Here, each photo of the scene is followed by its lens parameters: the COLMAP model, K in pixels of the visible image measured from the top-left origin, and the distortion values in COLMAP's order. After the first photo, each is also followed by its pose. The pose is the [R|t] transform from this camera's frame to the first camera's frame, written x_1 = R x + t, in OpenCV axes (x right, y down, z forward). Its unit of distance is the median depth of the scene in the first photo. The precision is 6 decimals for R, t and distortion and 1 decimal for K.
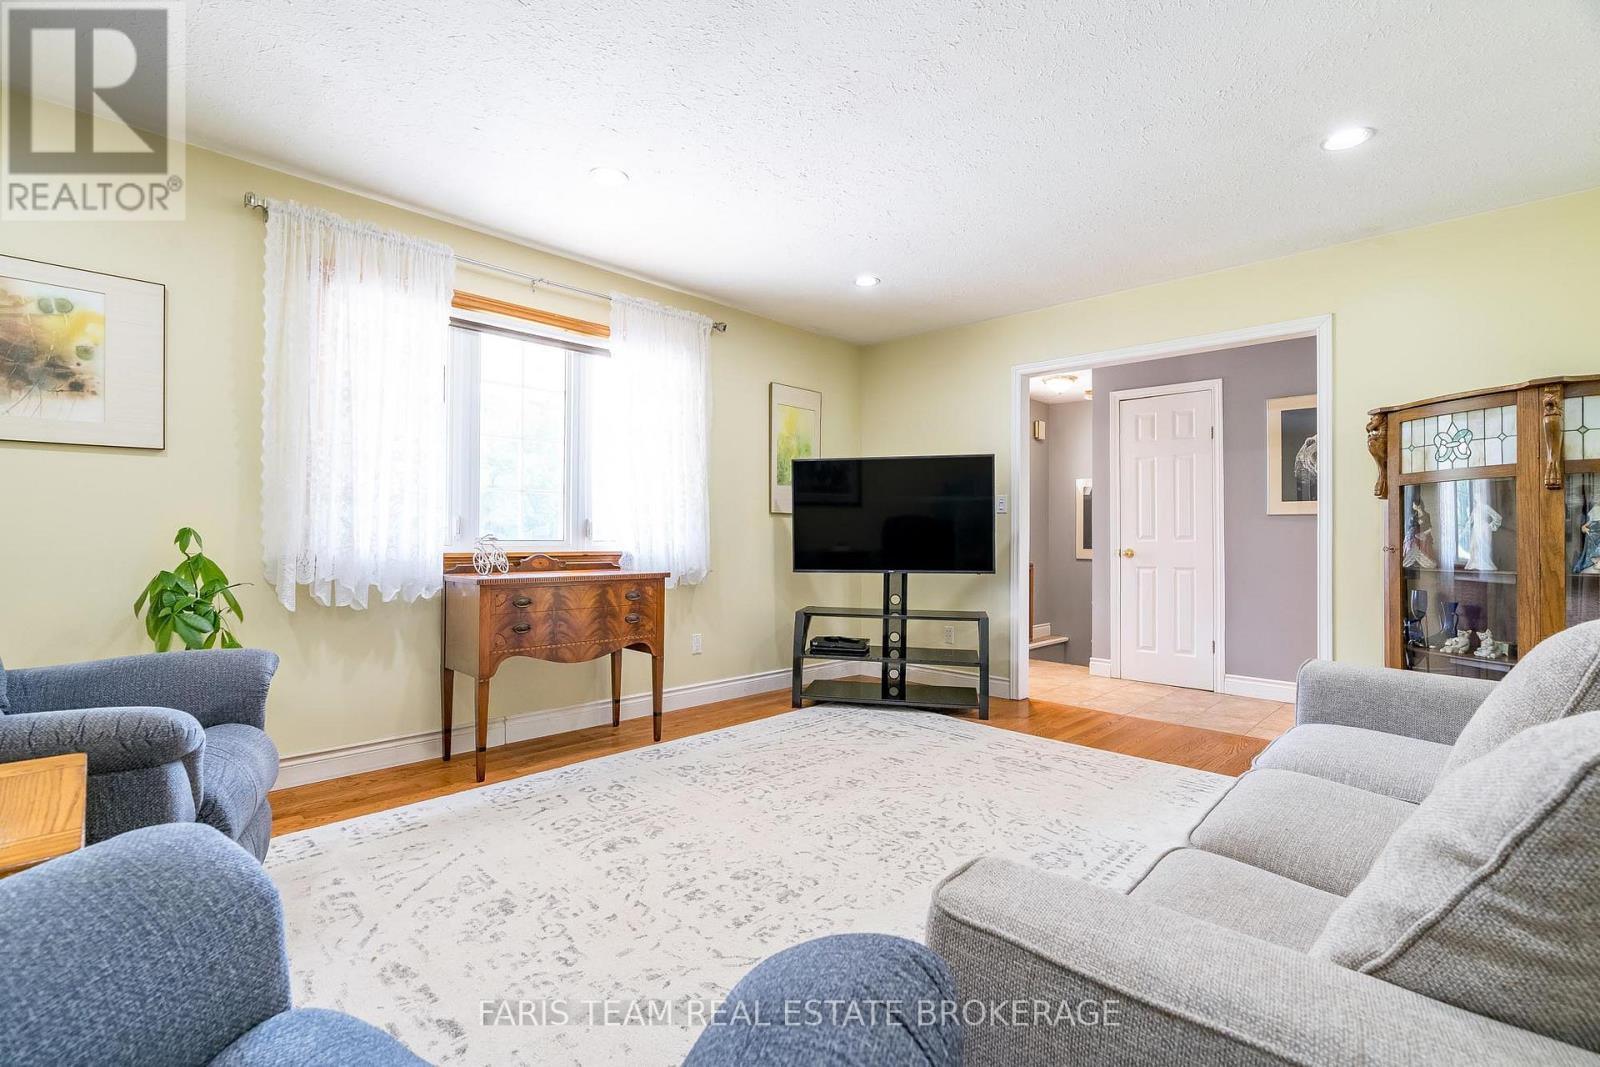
lens RADIAL K [[736.4, 0, 790.4], [0, 736.4, 527.7], [0, 0, 1]] dist [-0.008647, 0.001154]
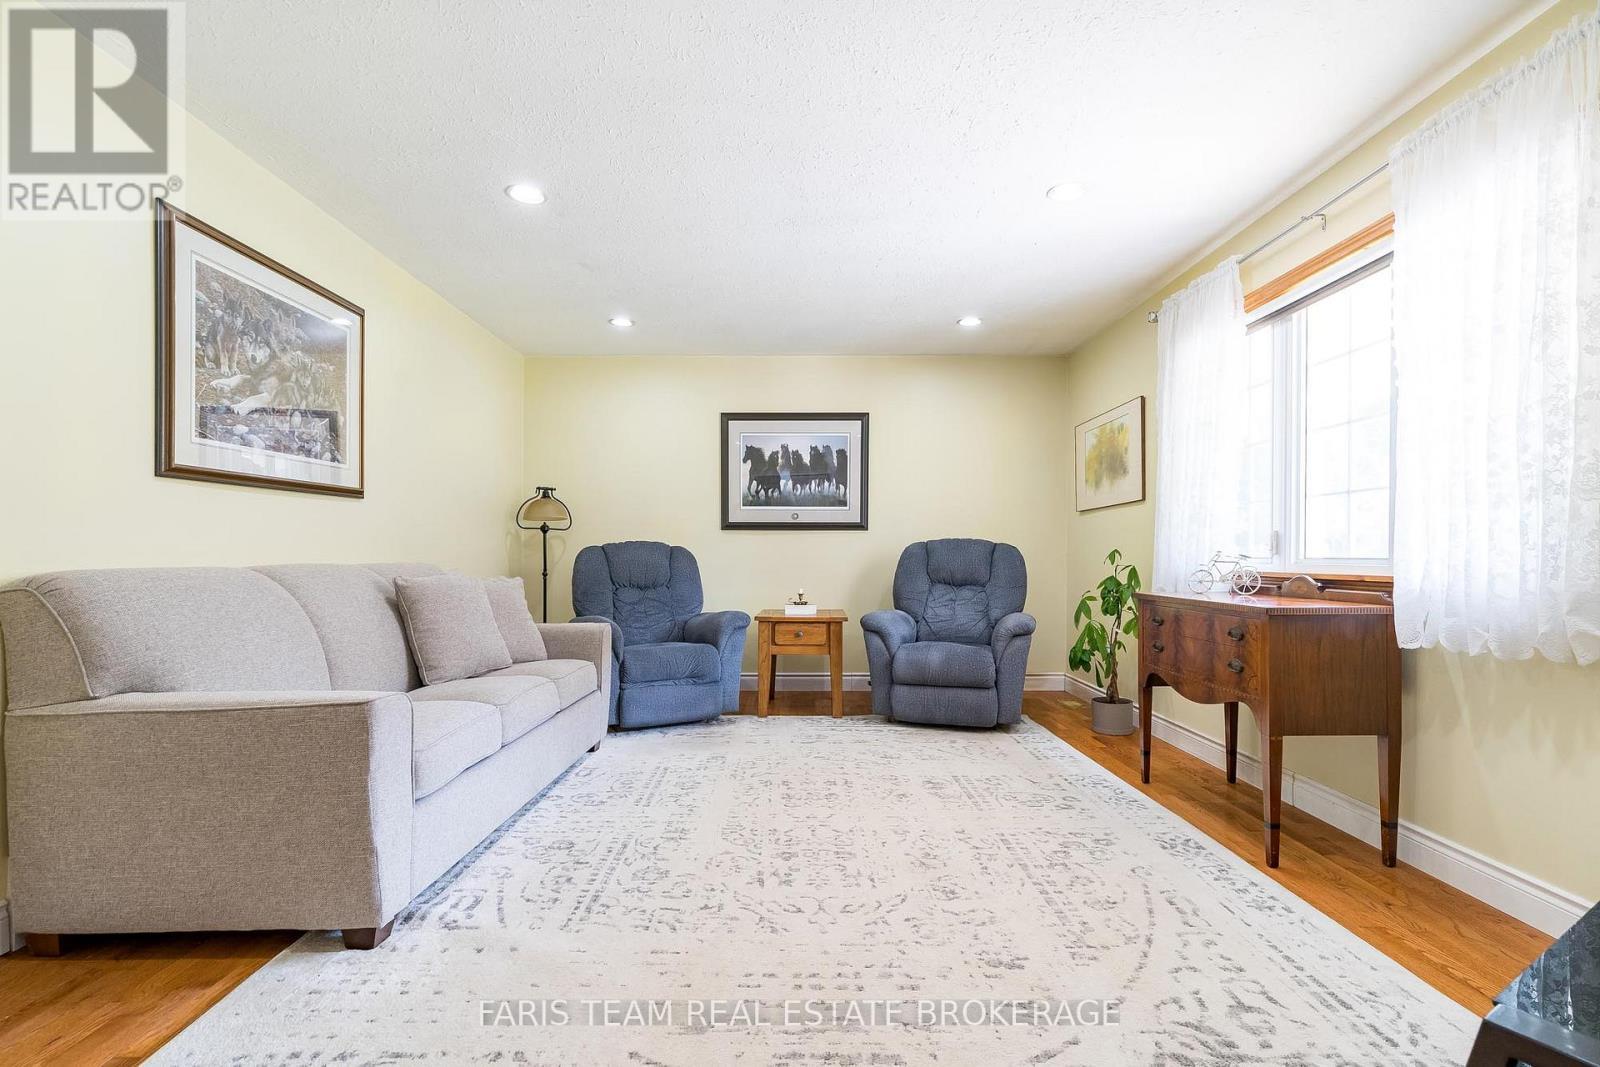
lens RADIAL K [[736.4, 0, 786.5], [0, 736.4, 560.0], [0, 0, 1]] dist [-0.008647, 0.001154]
pose [[-0.722773, -0.003979, -0.691074, 0.703366], [0.001245, 0.999974, -0.007059, 0.027917], [0.691084, -0.005963, -0.722750, 1.429677]]
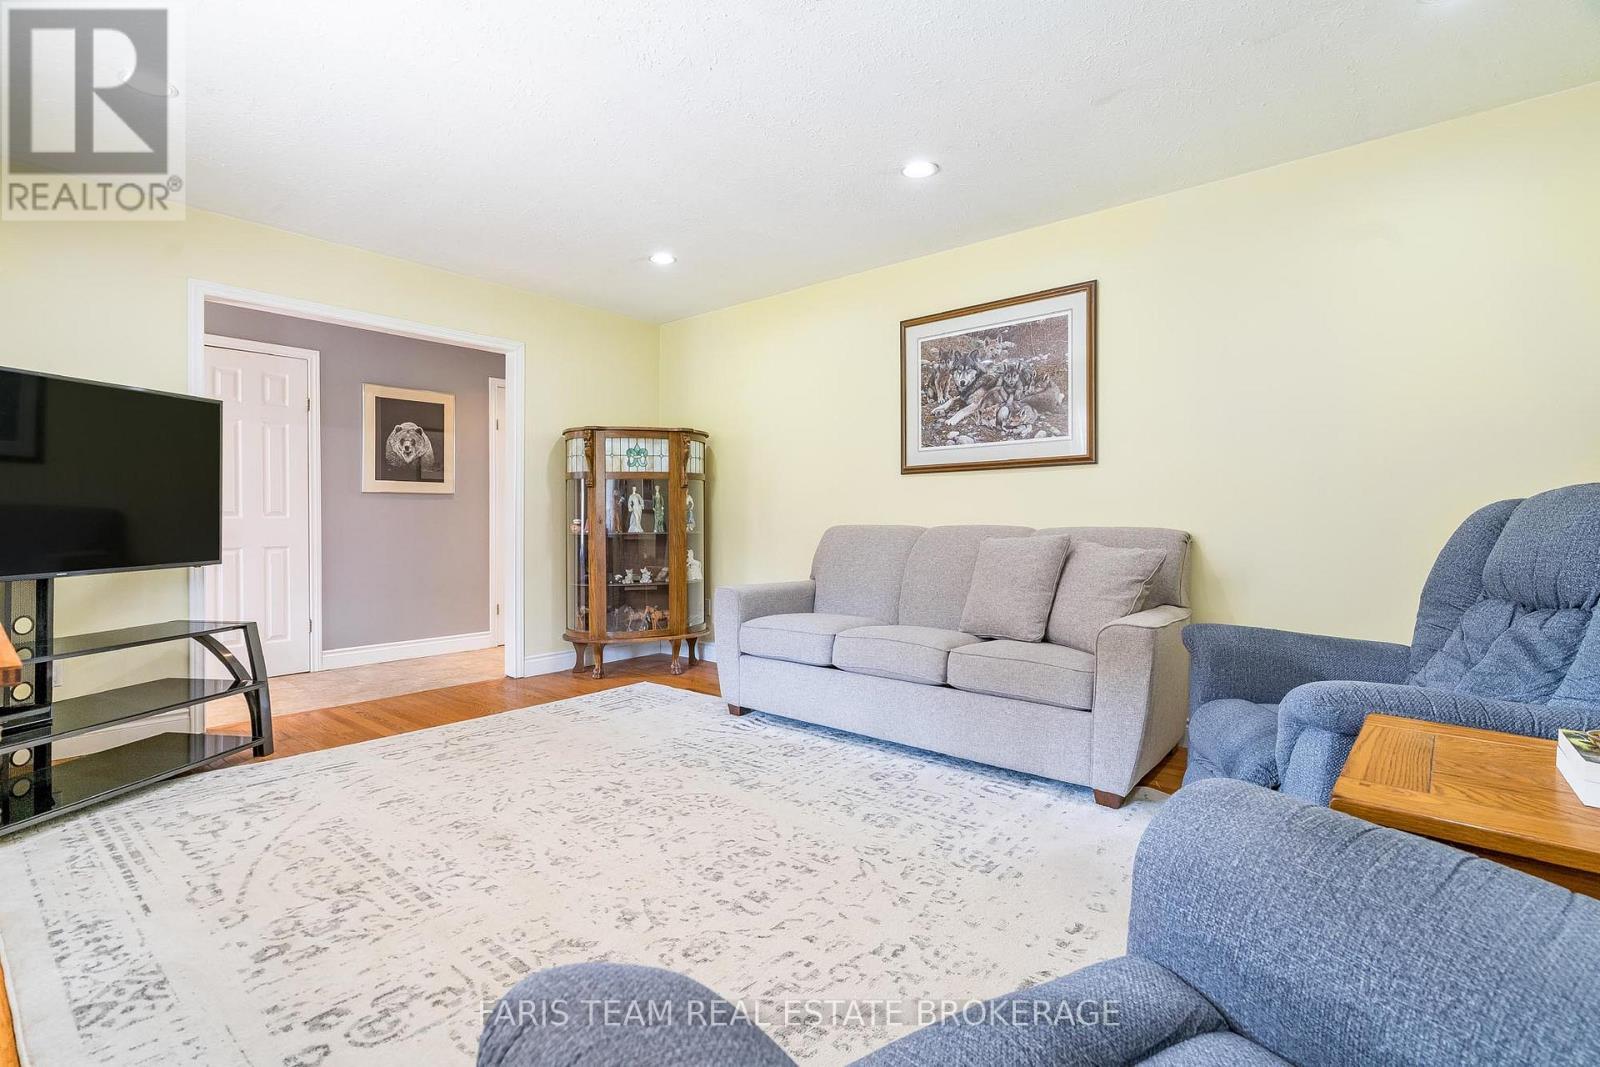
lens RADIAL K [[736.4, 0, 807.0], [0, 736.4, 526.5], [0, 0, 1]] dist [-0.008647, 0.001154]
pose [[-0.079619, -0.020625, 0.996612, -0.735746], [-0.011607, 0.999737, 0.019763, 0.005525], [-0.996758, -0.009994, -0.079838, 0.704841]]
